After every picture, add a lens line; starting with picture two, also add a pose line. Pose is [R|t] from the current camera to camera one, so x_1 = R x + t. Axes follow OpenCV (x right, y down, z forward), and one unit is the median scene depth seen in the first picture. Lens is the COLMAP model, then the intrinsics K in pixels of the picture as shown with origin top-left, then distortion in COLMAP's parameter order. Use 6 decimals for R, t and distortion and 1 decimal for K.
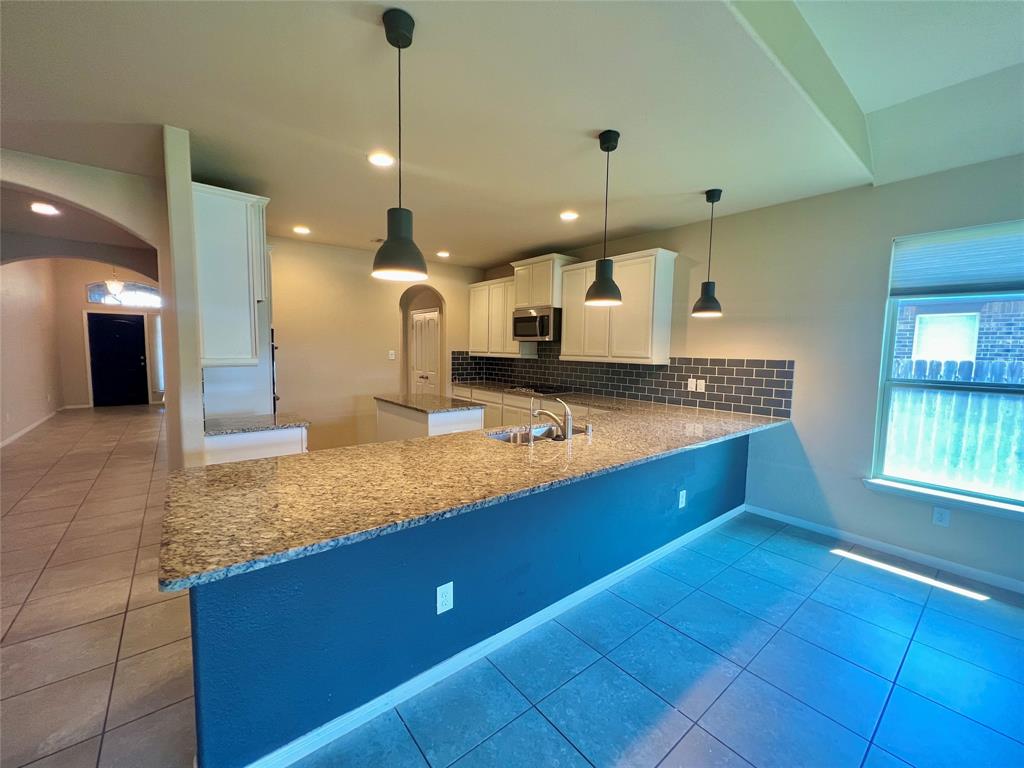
lens RADIAL K [[411.6, 0, 512.0], [0, 411.6, 384.0], [0, 0, 1]] dist [-0.022548, -0.000044]
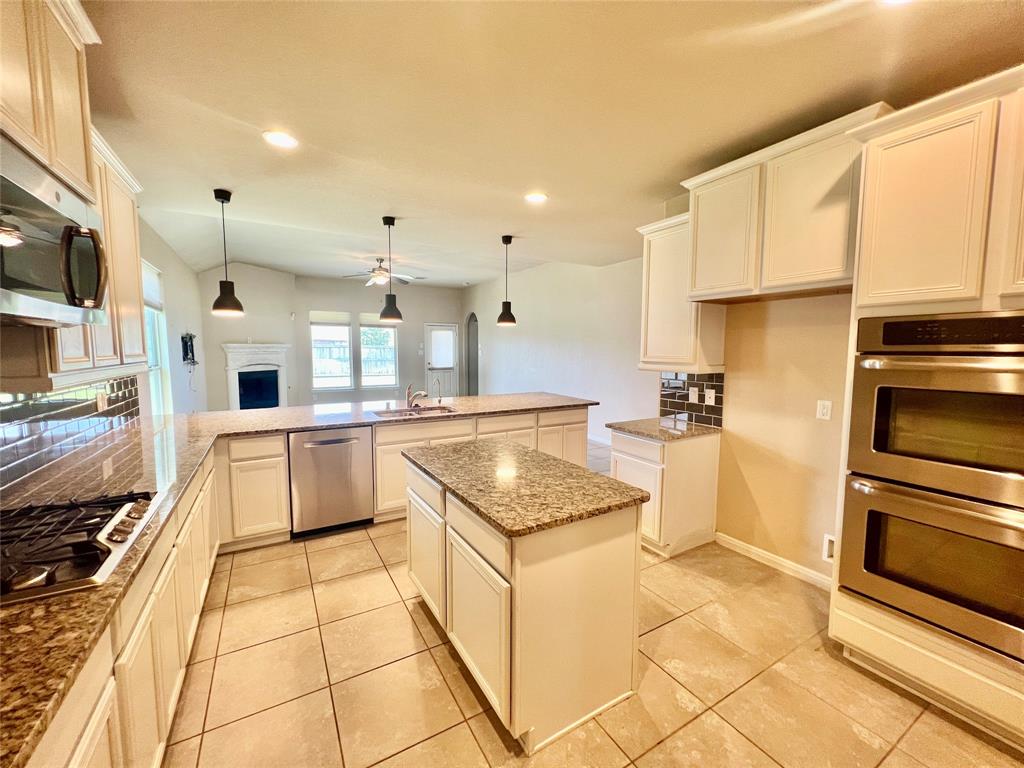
lens RADIAL K [[416.7, 0, 512.0], [0, 416.7, 384.0], [0, 0, 1]] dist [-0.002933, -0.000042]
pose [[-0.988411, -0.034045, 0.147938, -0.239576], [-0.007704, 0.984520, 0.175101, -0.116335], [-0.151609, 0.171932, -0.973373, 1.219930]]
